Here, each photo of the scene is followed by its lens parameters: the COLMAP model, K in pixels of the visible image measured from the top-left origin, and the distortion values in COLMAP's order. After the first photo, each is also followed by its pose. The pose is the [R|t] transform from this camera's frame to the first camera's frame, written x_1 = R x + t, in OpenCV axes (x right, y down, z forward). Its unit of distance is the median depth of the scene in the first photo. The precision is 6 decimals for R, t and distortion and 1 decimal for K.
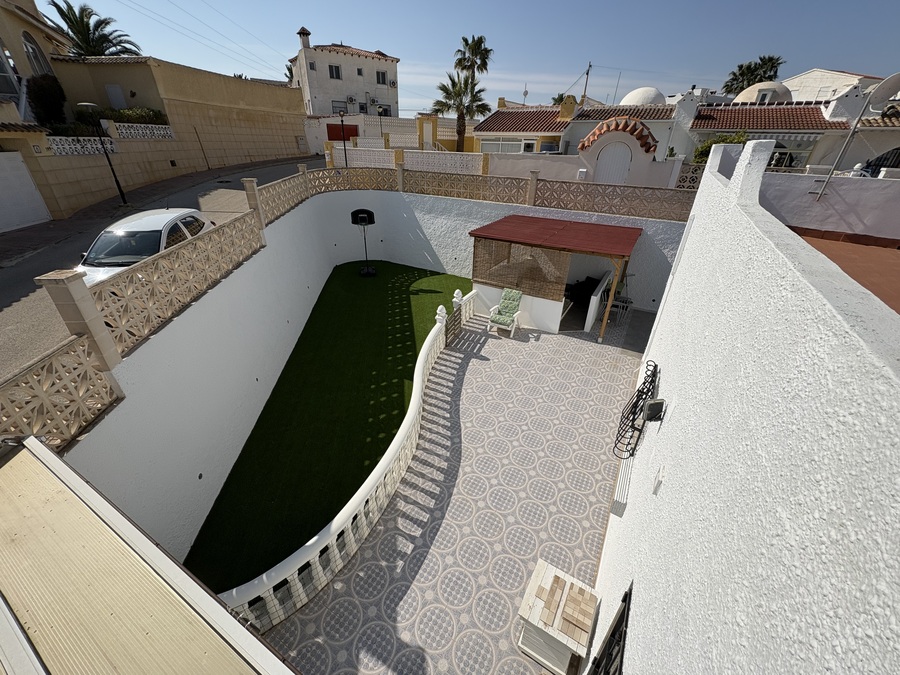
lens RADIAL K [[357.3, 0, 448.0], [0, 357.3, 338.7], [0, 0, 1]] dist [0.000105, 0.000155]
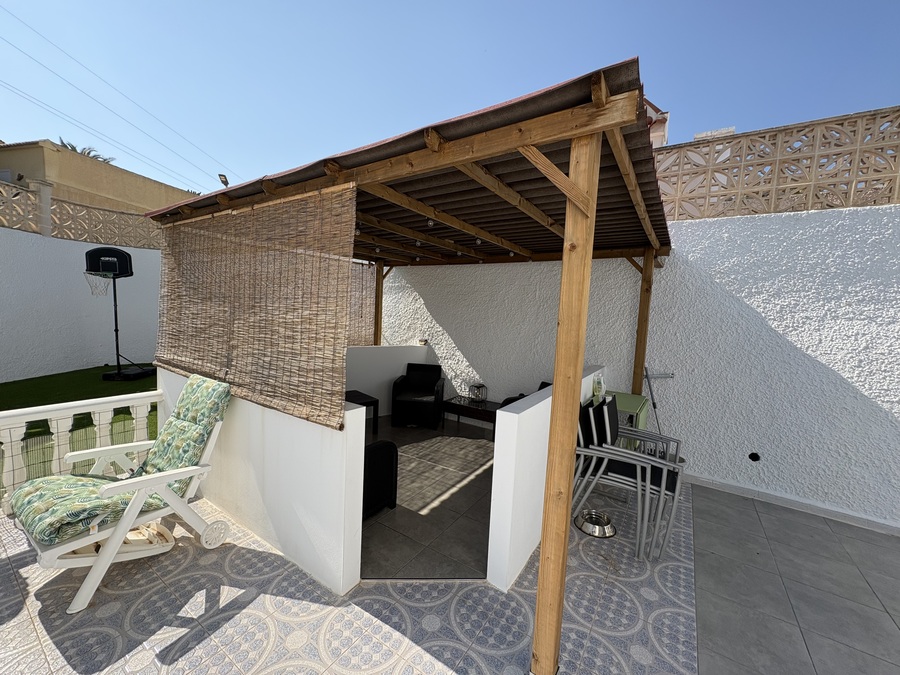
lens RADIAL K [[357.3, 0, 450.2], [0, 357.3, 339.0], [0, 0, 1]] dist [0.000105, 0.000155]
pose [[0.998070, 0.035772, -0.050764, 0.317184], [-0.053504, 0.910302, -0.410473, -0.056742], [0.031528, 0.412397, 0.910459, 0.648356]]
